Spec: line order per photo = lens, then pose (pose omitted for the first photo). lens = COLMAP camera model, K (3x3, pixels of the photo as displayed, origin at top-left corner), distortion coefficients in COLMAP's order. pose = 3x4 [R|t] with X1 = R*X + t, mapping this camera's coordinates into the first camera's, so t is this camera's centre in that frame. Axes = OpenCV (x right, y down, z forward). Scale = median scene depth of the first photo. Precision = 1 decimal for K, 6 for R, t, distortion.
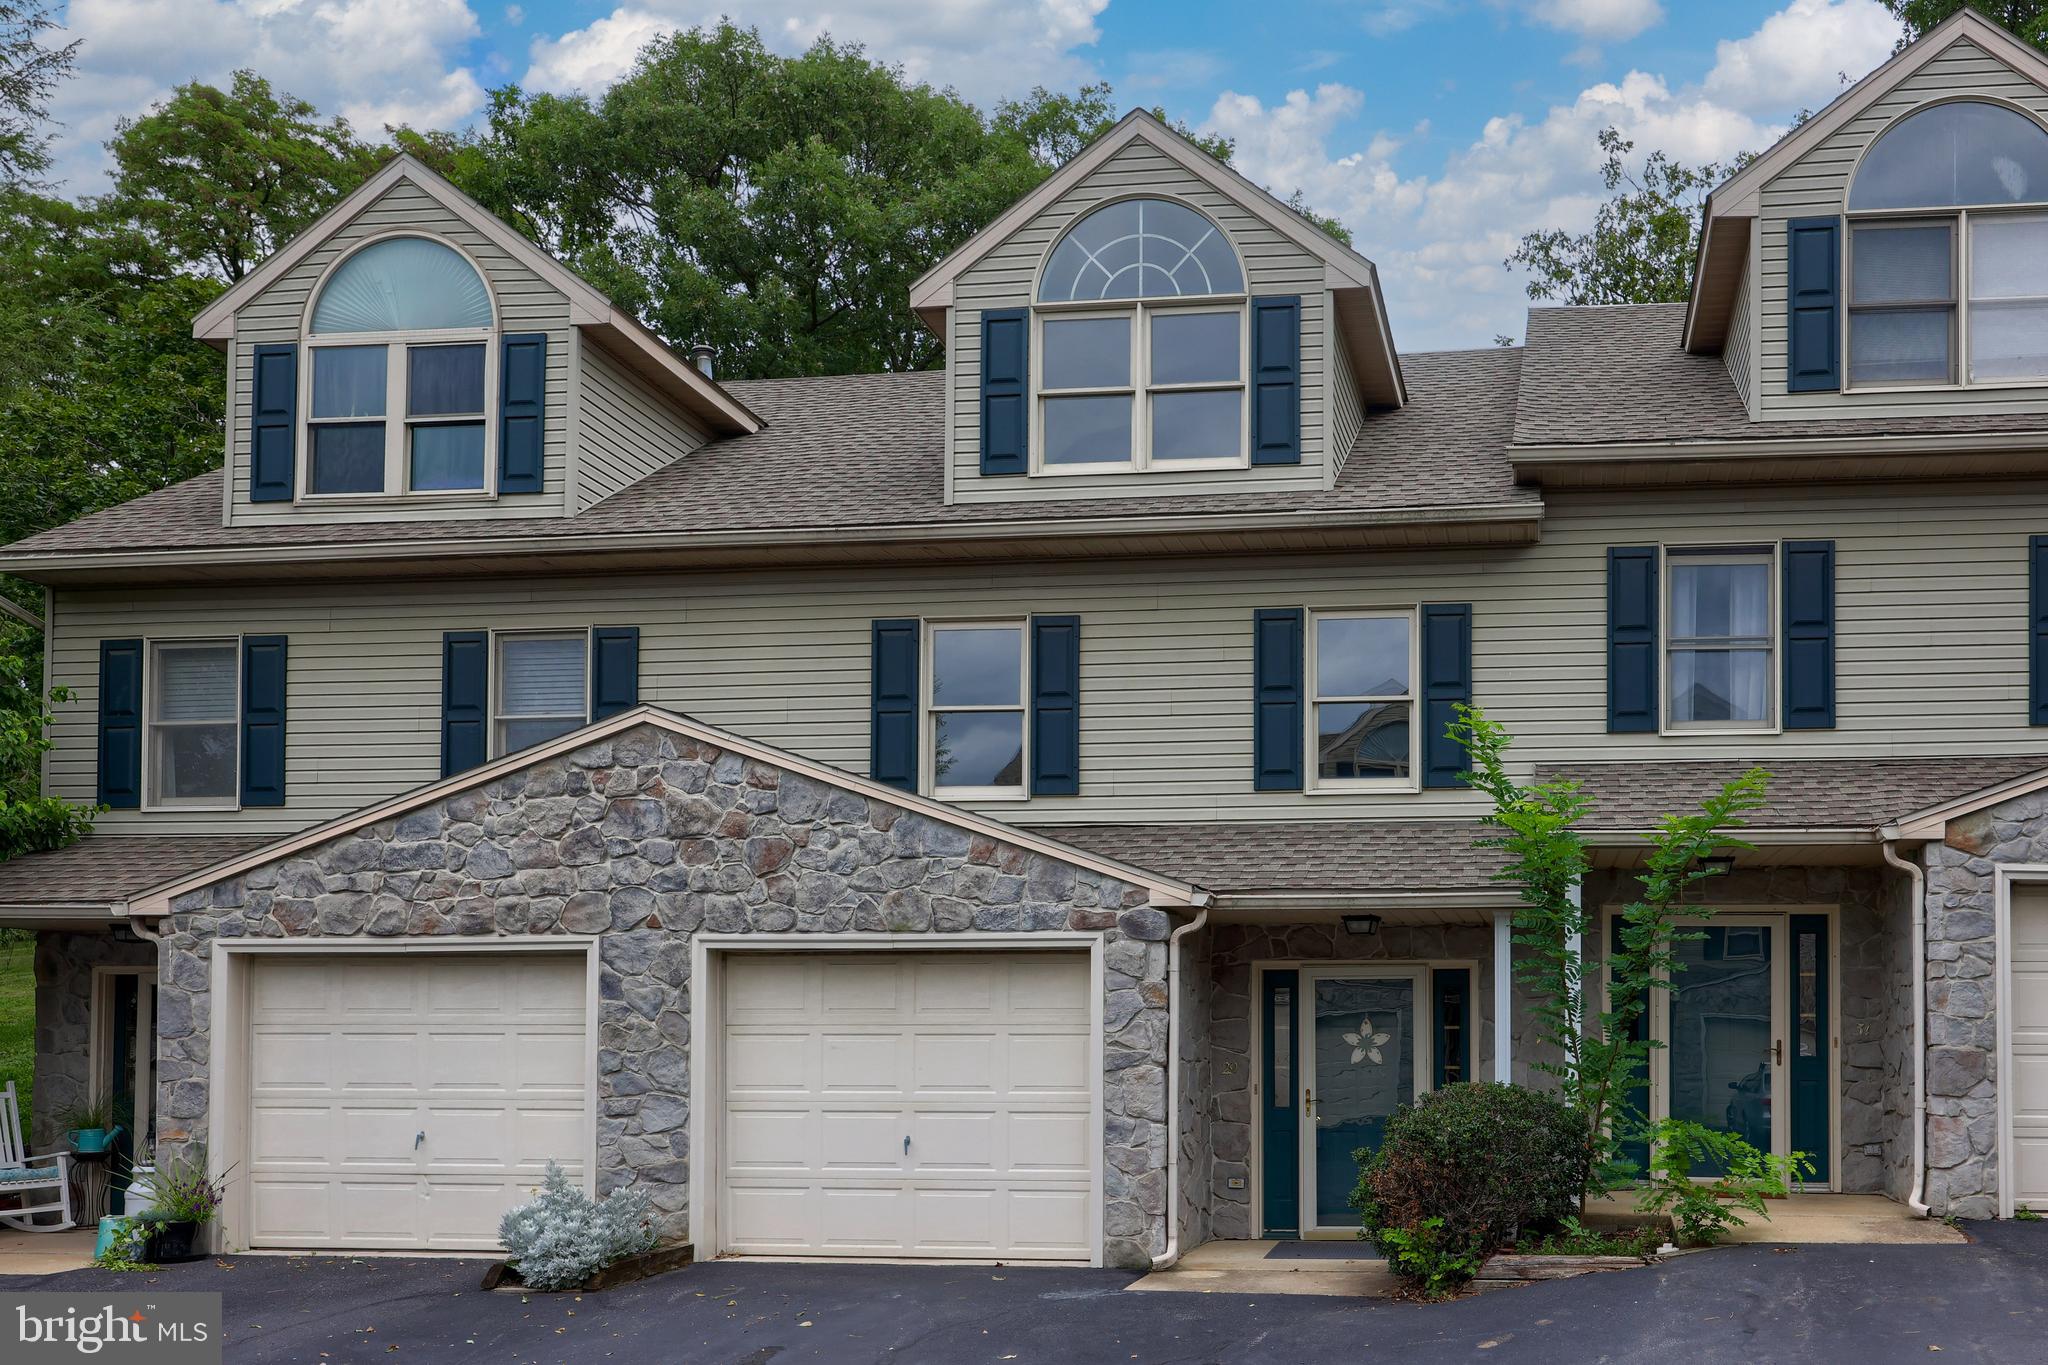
lens RADIAL K [[3388.6, 0, 1025.9], [0, 3388.6, 685.2], [0, 0, 1]] dist [-0.051606, 0.000000]
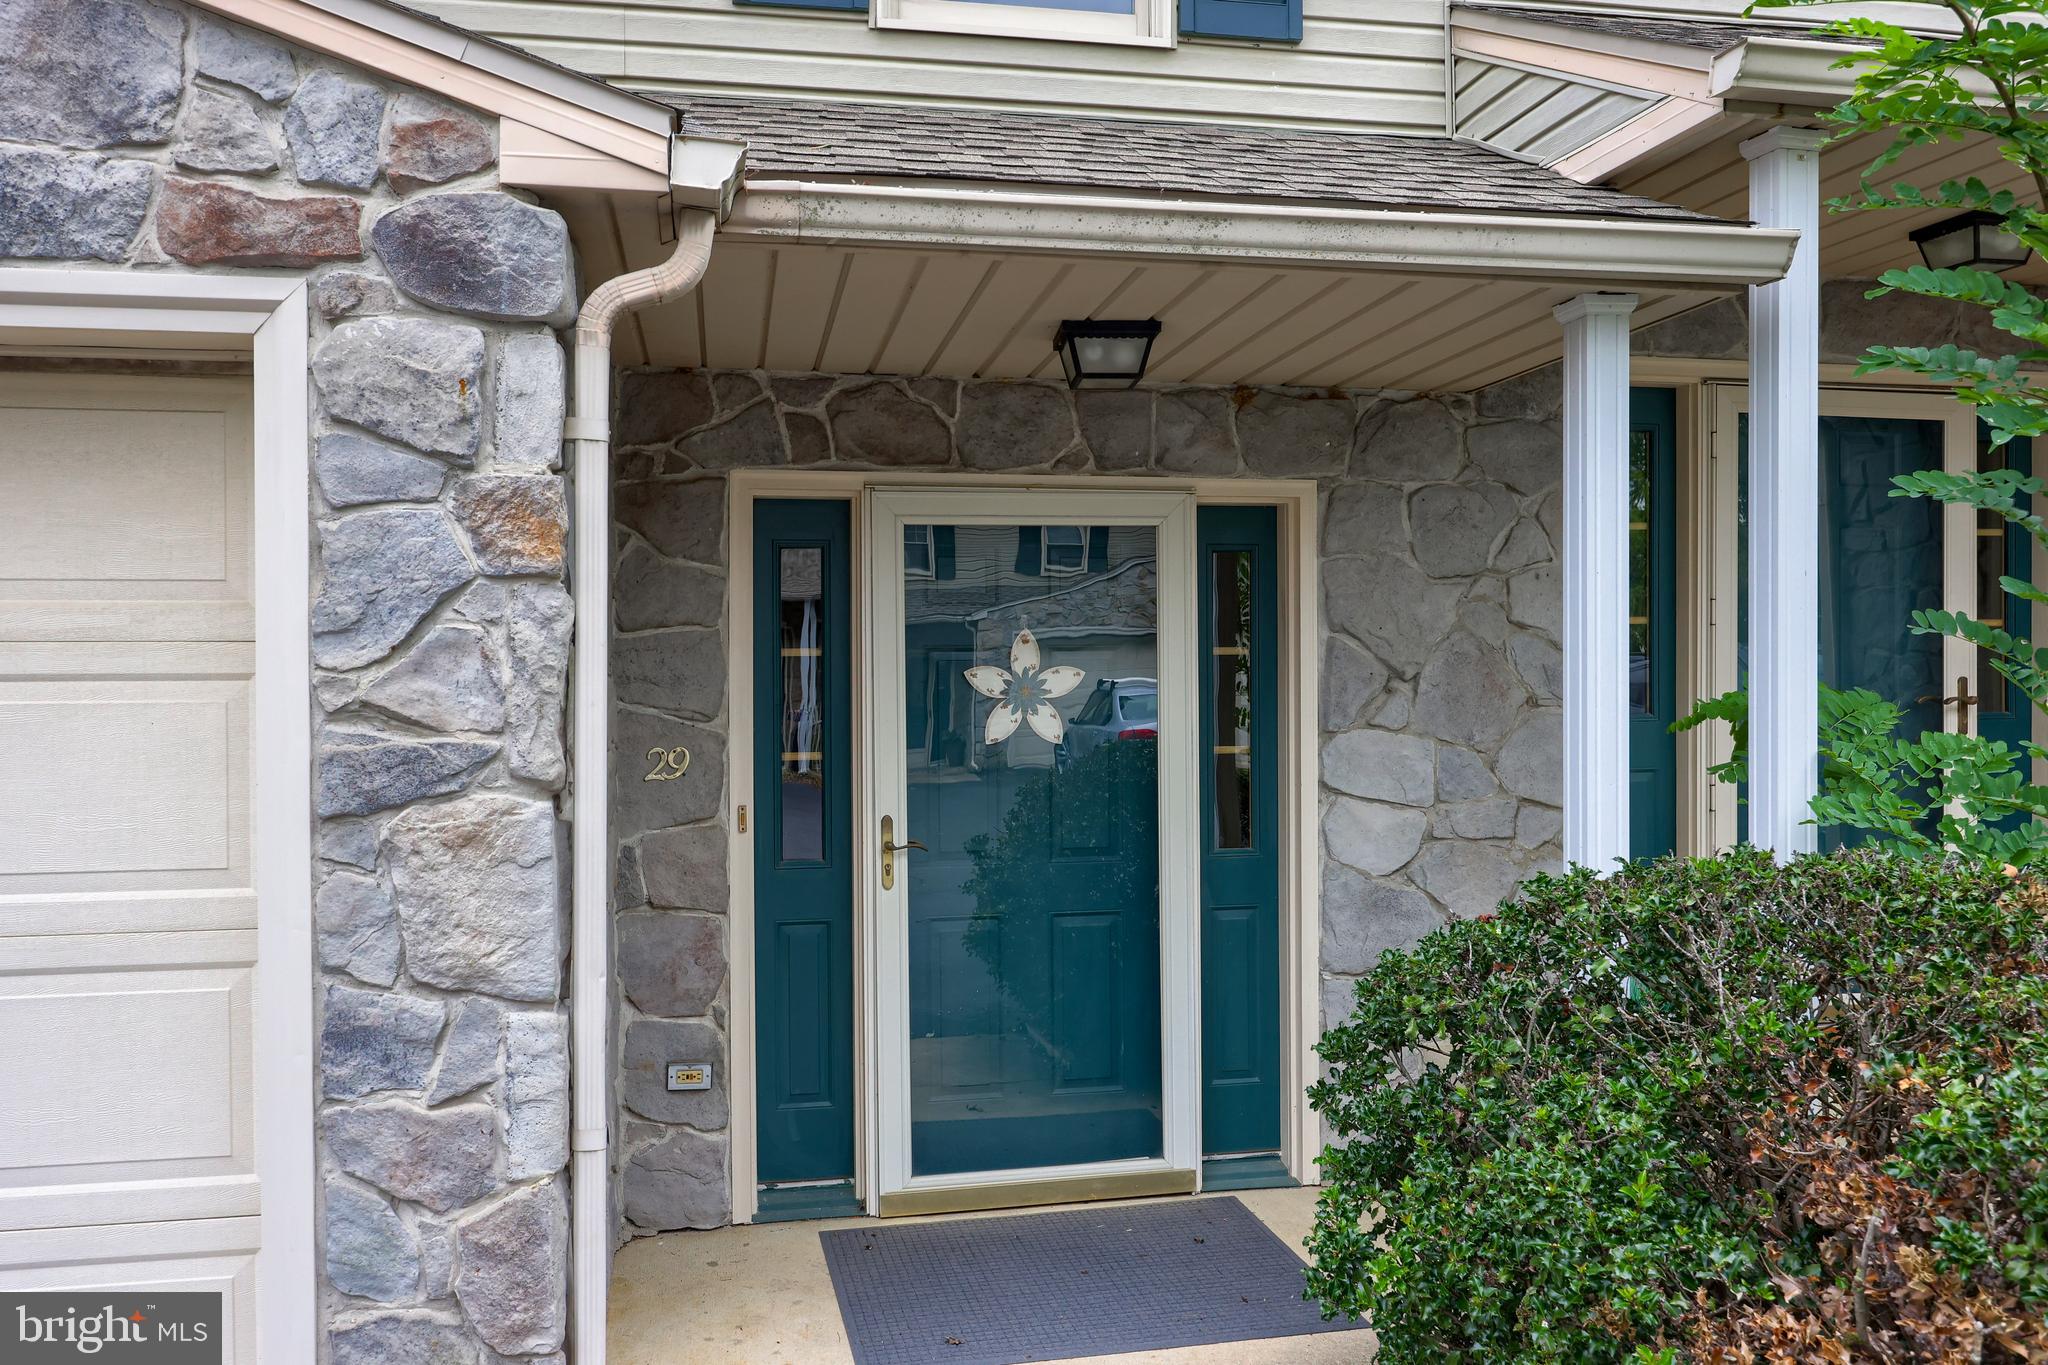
lens RADIAL K [[1735.8, 0, 1019.8], [0, 1735.8, 689.6], [0, 0, 1]] dist [-0.008427, 0.005848]
pose [[0.902725, -0.011642, 0.430061, 0.014893], [-0.039577, 0.993148, 0.109961, 0.087220], [-0.428394, -0.116285, 0.896078, 0.856730]]
